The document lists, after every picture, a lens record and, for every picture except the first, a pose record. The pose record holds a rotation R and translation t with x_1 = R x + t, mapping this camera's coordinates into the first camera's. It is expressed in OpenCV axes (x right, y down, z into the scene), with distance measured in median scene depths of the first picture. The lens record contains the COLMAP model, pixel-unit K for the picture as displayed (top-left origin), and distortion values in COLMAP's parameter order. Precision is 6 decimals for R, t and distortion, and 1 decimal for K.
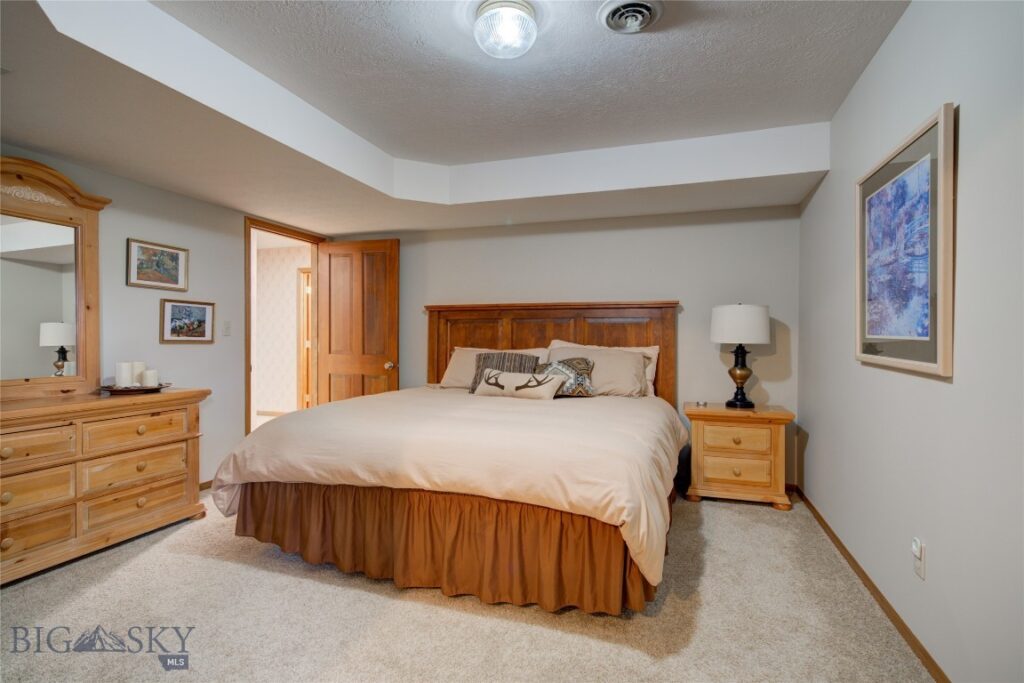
lens RADIAL K [[504.8, 0, 512.0], [0, 504.8, 341.5], [0, 0, 1]] dist [-0.001461, -0.000387]
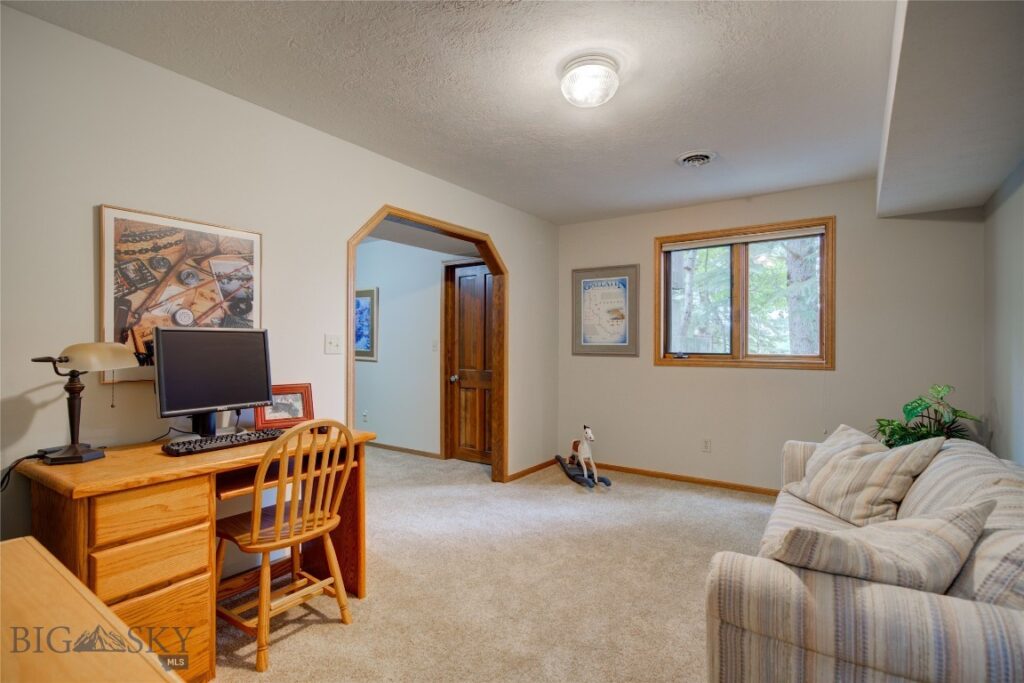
lens RADIAL K [[504.8, 0, 512.0], [0, 504.8, 341.5], [0, 0, 1]] dist [-0.001461, -0.000387]
pose [[0.303181, 0.002512, 0.952930, -1.022340], [0.005842, 0.999973, -0.004494, -0.021519], [-0.952915, 0.006929, 0.303158, -0.457379]]
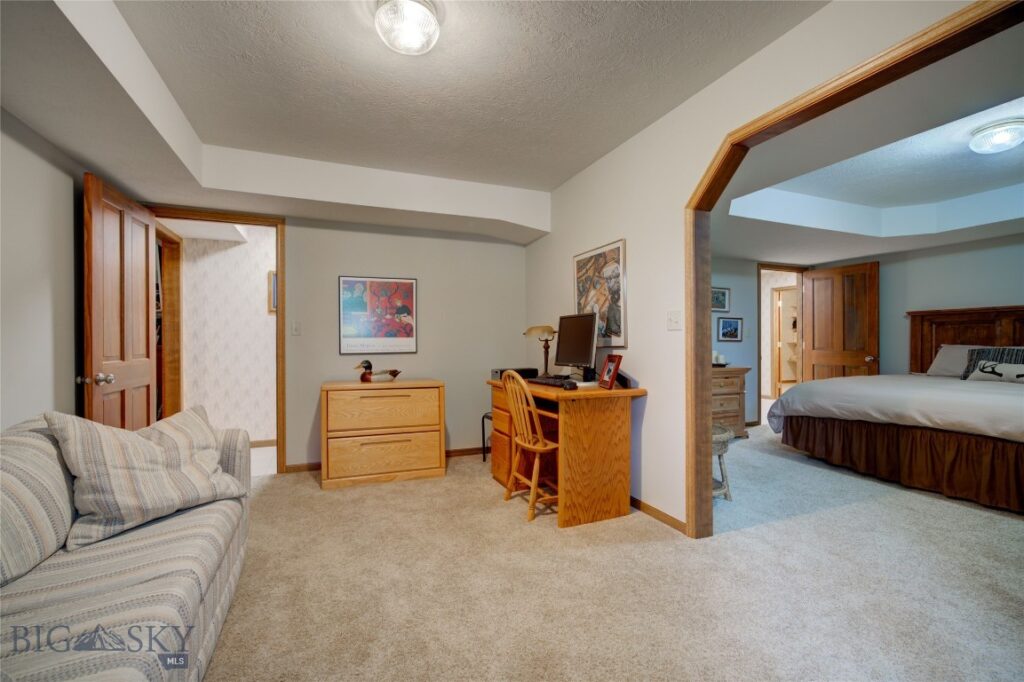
lens RADIAL K [[435.4, 0, 512.0], [0, 435.4, 341.0], [0, 0, 1]] dist [-0.000406, 0.005154]
pose [[0.647638, -0.006220, -0.761923, 0.024001], [-0.001588, 0.999953, -0.009512, 0.017264], [0.761947, 0.007370, 0.647598, -0.579933]]
